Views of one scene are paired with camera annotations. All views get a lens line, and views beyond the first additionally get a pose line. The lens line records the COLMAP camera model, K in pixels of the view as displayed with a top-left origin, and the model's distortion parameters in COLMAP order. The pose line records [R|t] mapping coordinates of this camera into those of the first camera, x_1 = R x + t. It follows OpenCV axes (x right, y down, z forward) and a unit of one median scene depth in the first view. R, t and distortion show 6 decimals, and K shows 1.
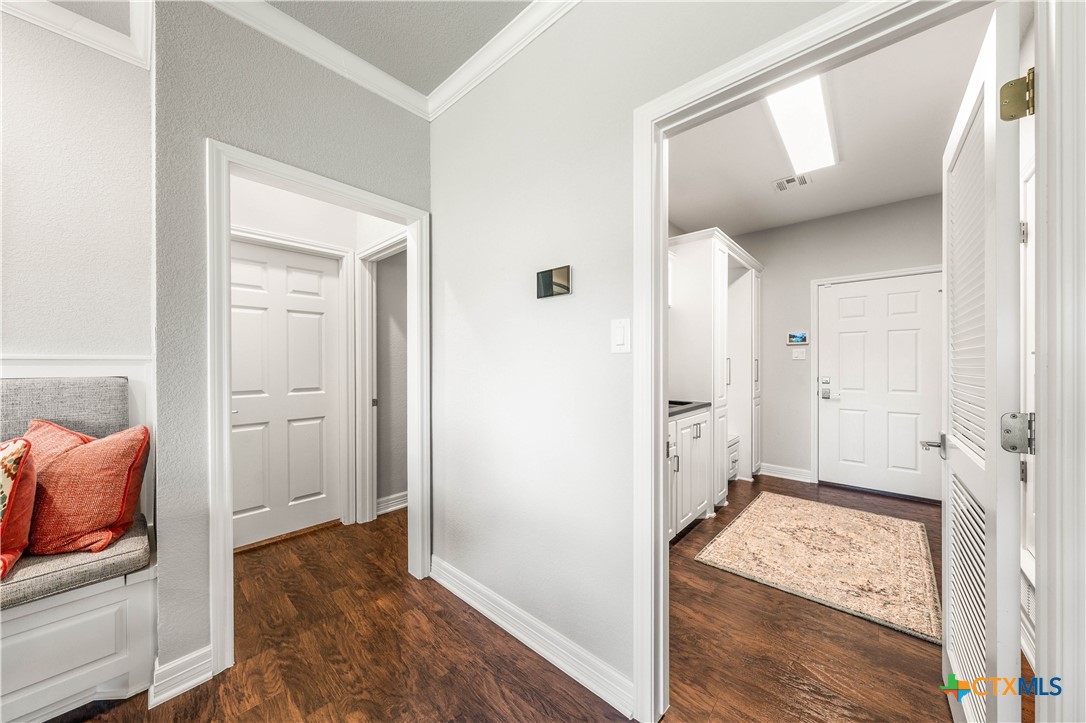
lens RADIAL K [[372.9, 0, 541.1], [0, 372.9, 364.1], [0, 0, 1]] dist [-0.008054, 0.000386]
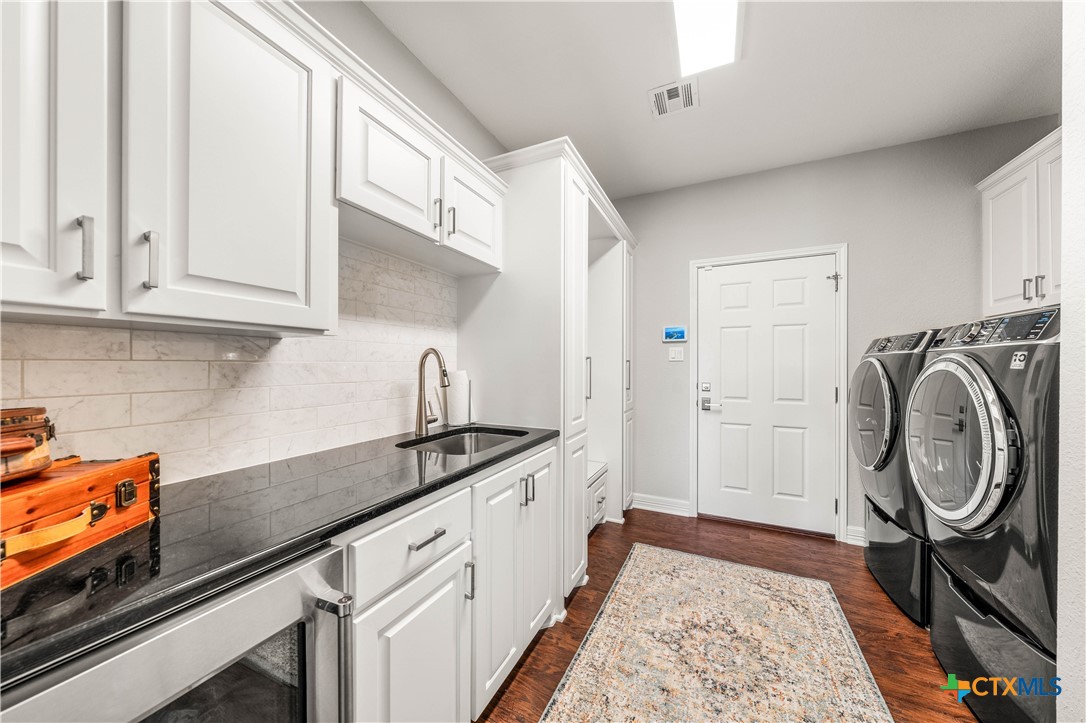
lens RADIAL K [[372.9, 0, 542.4], [0, 372.9, 363.9], [0, 0, 1]] dist [-0.008054, 0.000386]
pose [[0.957628, 0.003806, 0.287983, 0.229324], [-0.002708, 0.999987, -0.004210, -0.001713], [-0.287995, 0.003252, 0.957626, 0.383850]]
